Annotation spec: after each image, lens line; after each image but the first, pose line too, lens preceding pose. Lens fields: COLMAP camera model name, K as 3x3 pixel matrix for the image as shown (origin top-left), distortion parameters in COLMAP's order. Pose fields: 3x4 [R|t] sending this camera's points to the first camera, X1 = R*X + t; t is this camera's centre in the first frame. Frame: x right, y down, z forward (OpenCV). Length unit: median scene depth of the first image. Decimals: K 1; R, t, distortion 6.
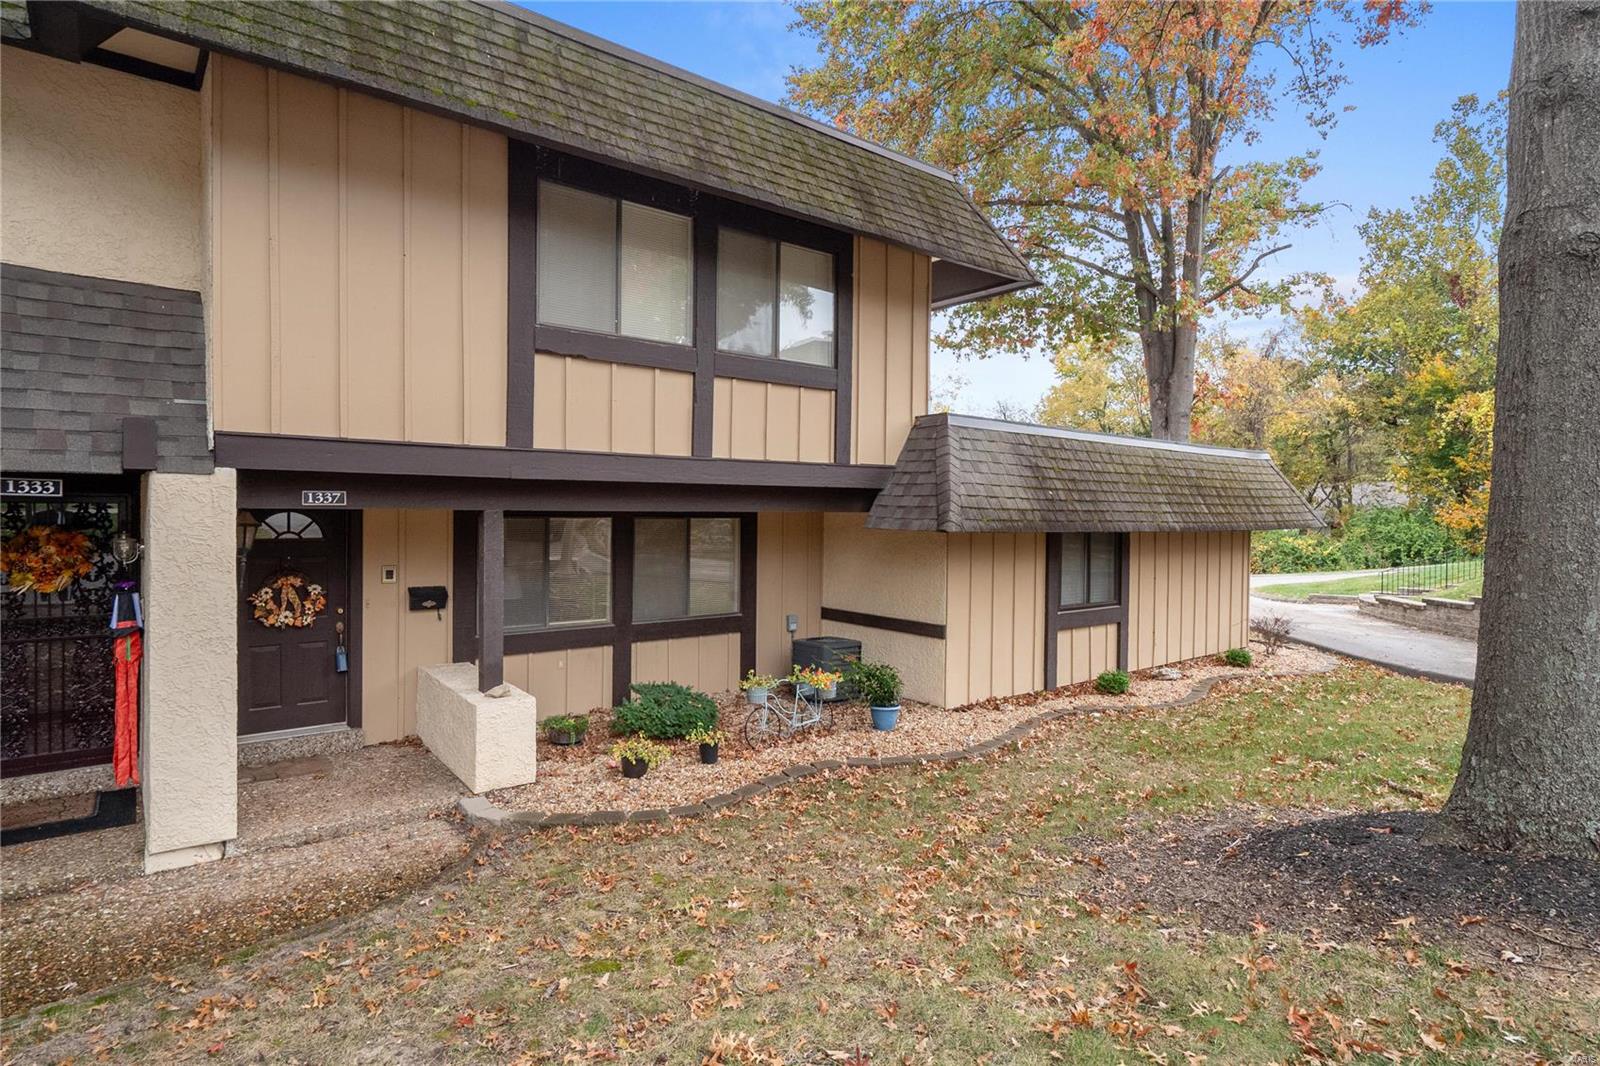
lens RADIAL K [[844.3, 0, 802.8], [0, 844.3, 522.3], [0, 0, 1]] dist [0.000626, -0.003171]
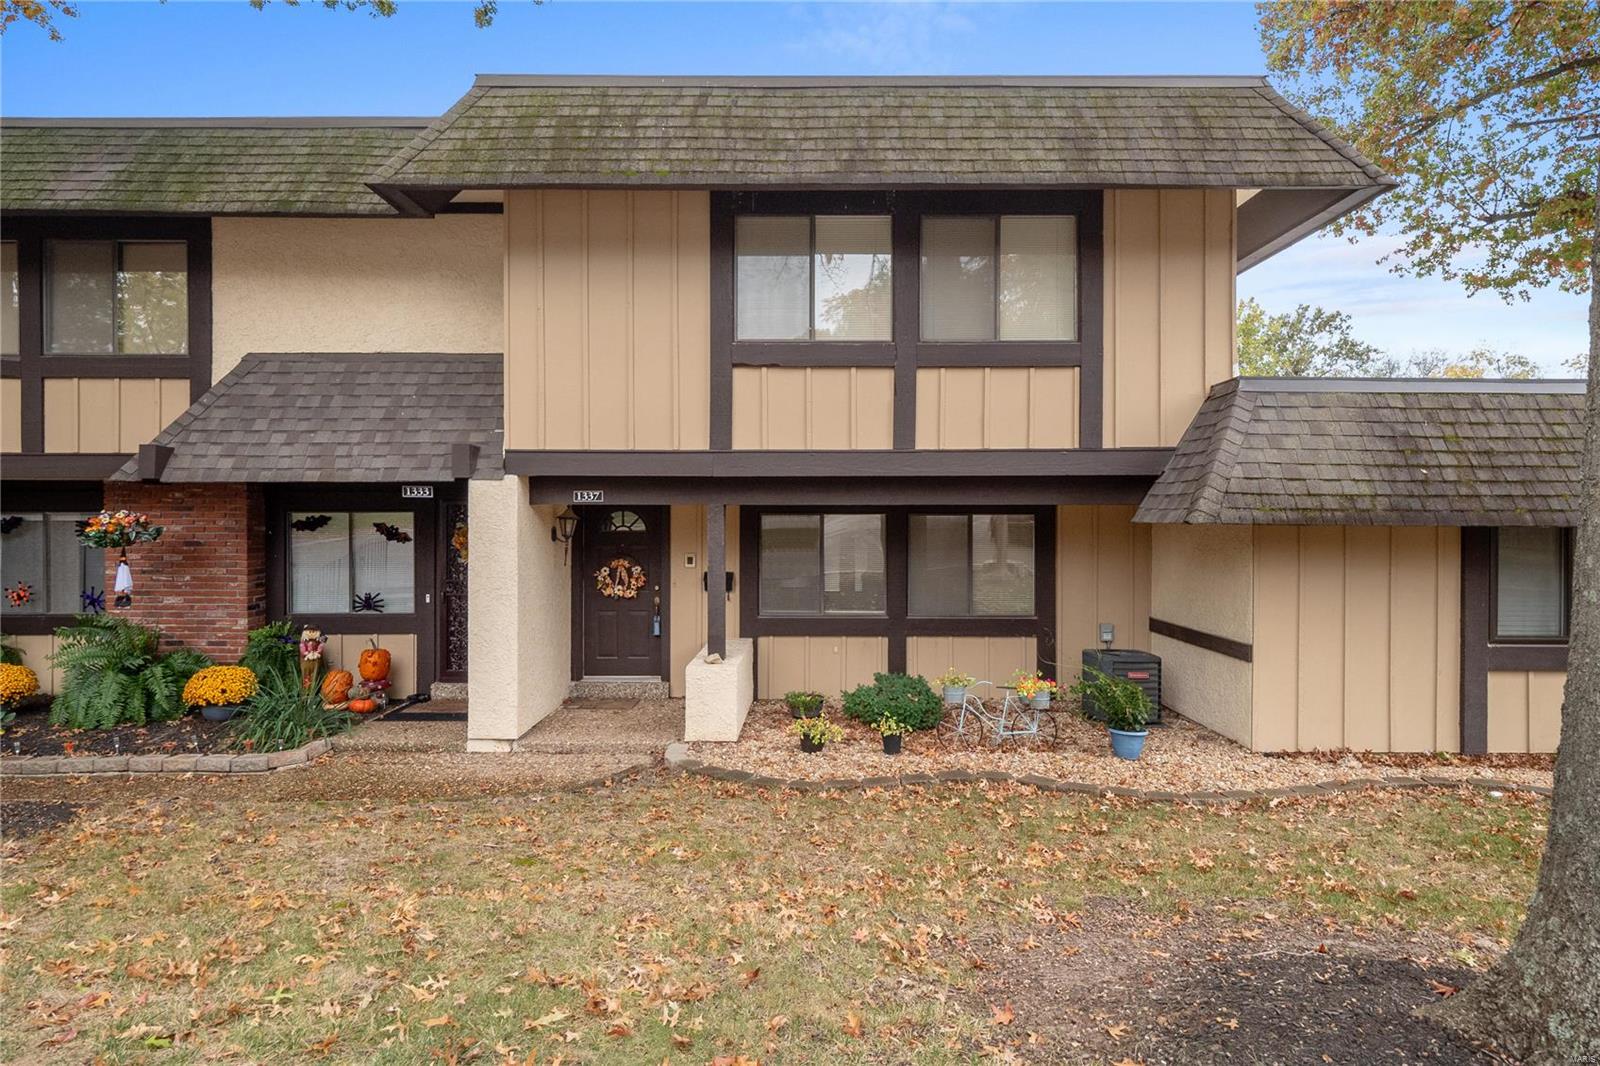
lens RADIAL K [[844.3, 0, 795.5], [0, 844.3, 522.5], [0, 0, 1]] dist [0.000626, -0.003171]
pose [[0.777422, -0.008332, -0.628924, 0.414130], [-0.002145, 0.999871, -0.015898, 0.026118], [0.628976, 0.013709, 0.777304, 0.140955]]
